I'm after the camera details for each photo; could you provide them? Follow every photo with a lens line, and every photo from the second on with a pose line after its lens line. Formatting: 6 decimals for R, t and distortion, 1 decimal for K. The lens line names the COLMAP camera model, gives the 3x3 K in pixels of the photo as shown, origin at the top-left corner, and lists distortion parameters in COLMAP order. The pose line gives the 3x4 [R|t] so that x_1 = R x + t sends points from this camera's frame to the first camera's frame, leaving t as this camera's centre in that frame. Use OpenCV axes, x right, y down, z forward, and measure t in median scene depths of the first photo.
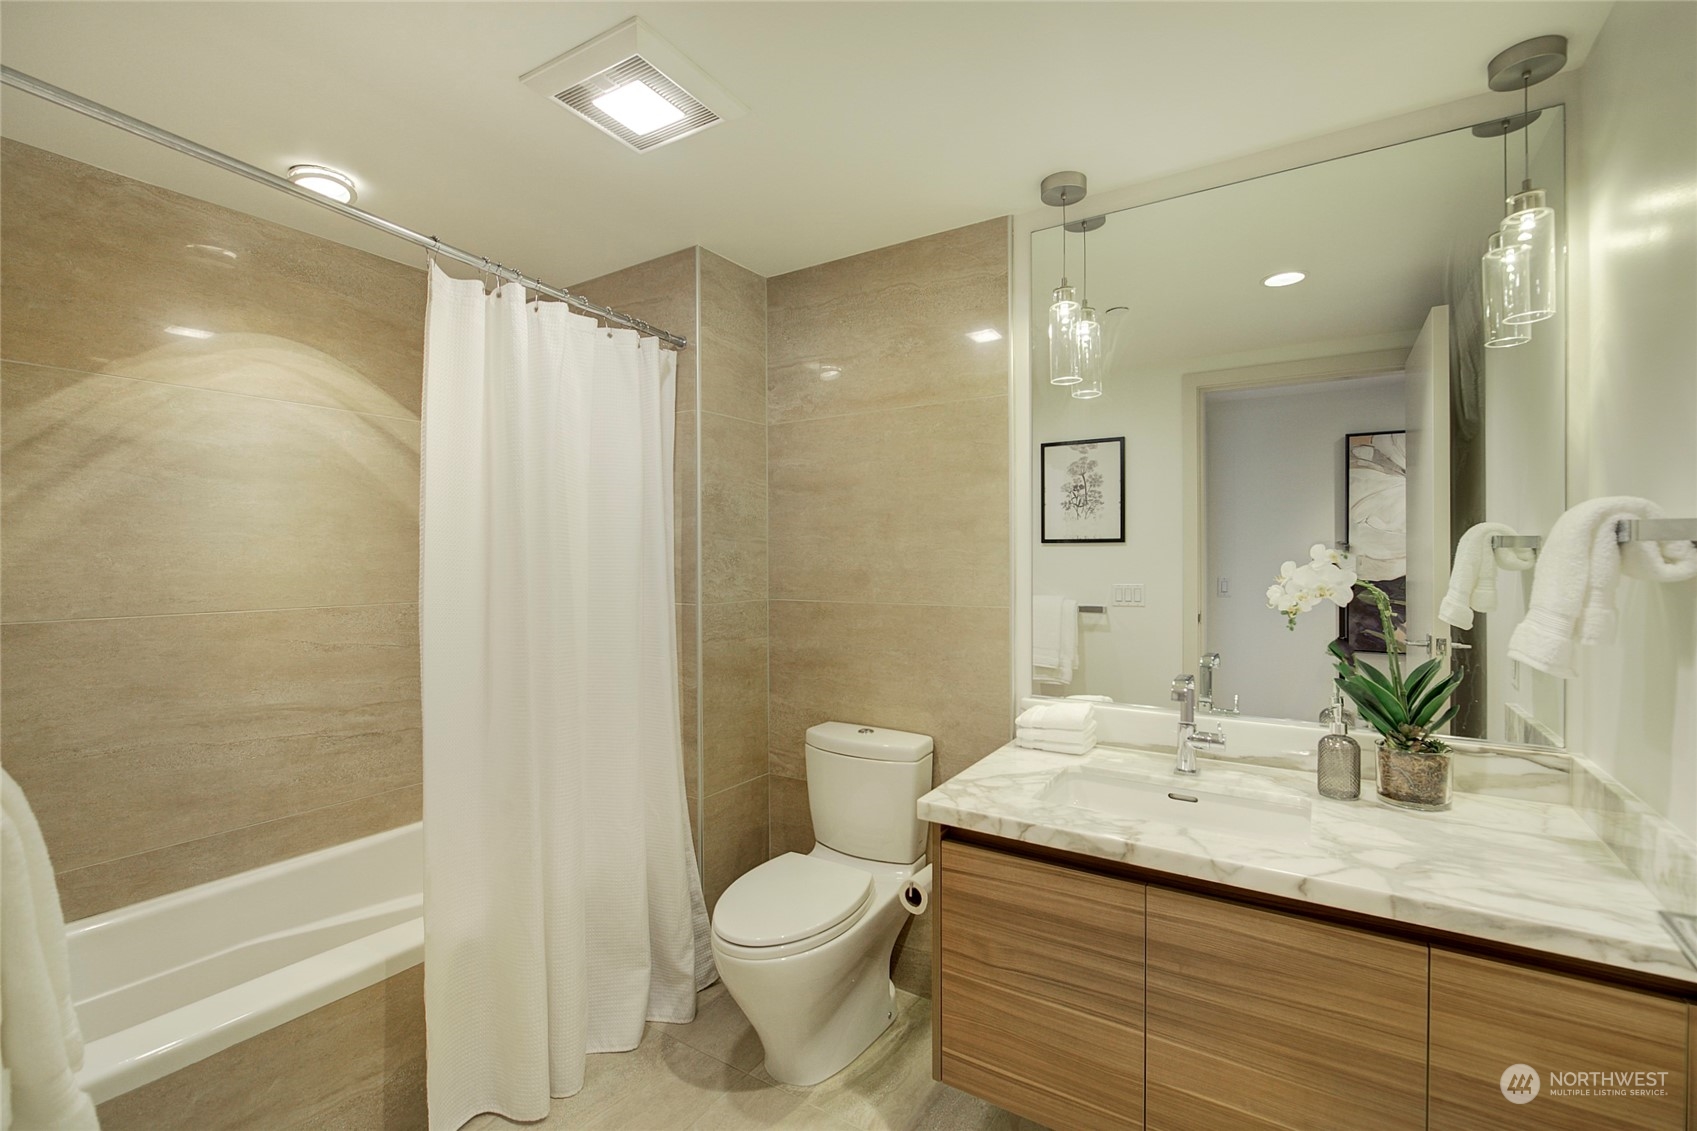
lens RADIAL K [[736.1, 0, 848.6], [0, 736.1, 560.1], [0, 0, 1]] dist [-0.012813, 0.001006]
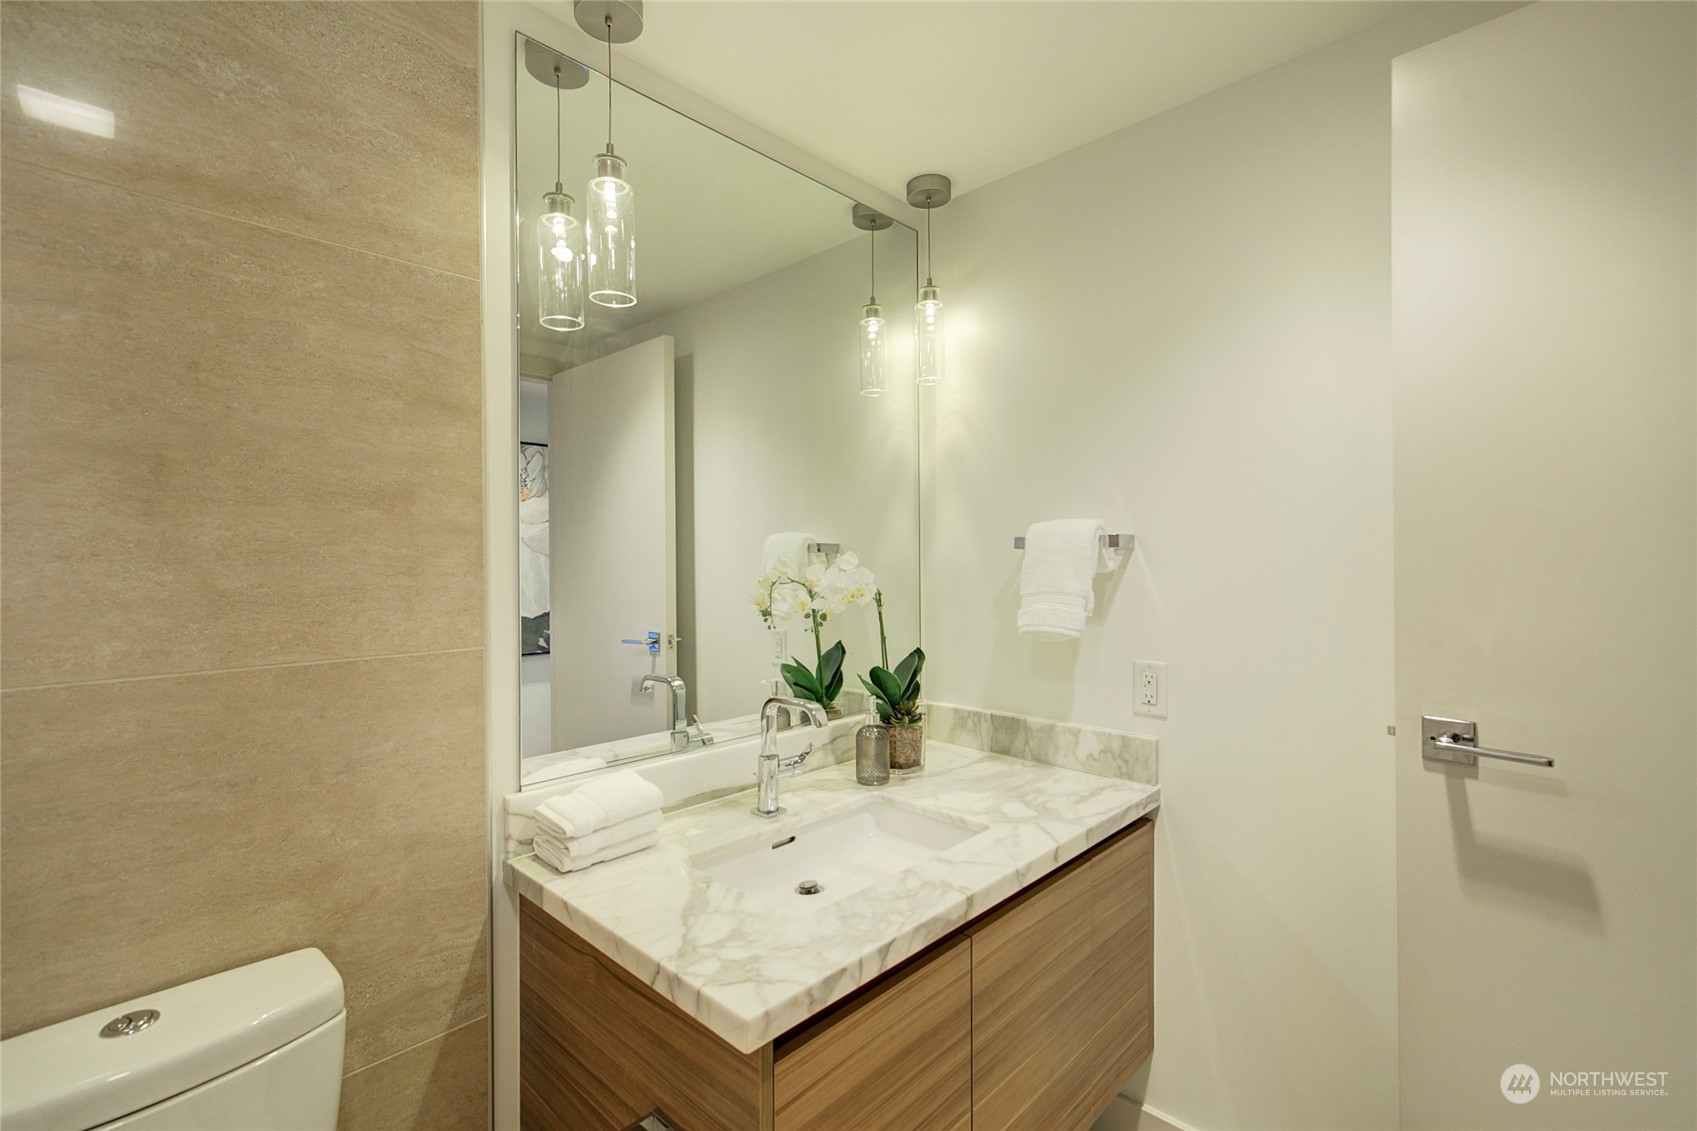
lens RADIAL K [[753.8, 0, 849.8], [0, 753.8, 556.9], [0, 0, 1]] dist [0.003360, 0.000430]
pose [[0.190247, 0.004764, 0.981725, -0.458093], [0.010304, 0.999923, -0.006849, -0.000350], [-0.981682, 0.011419, 0.190184, 0.885328]]
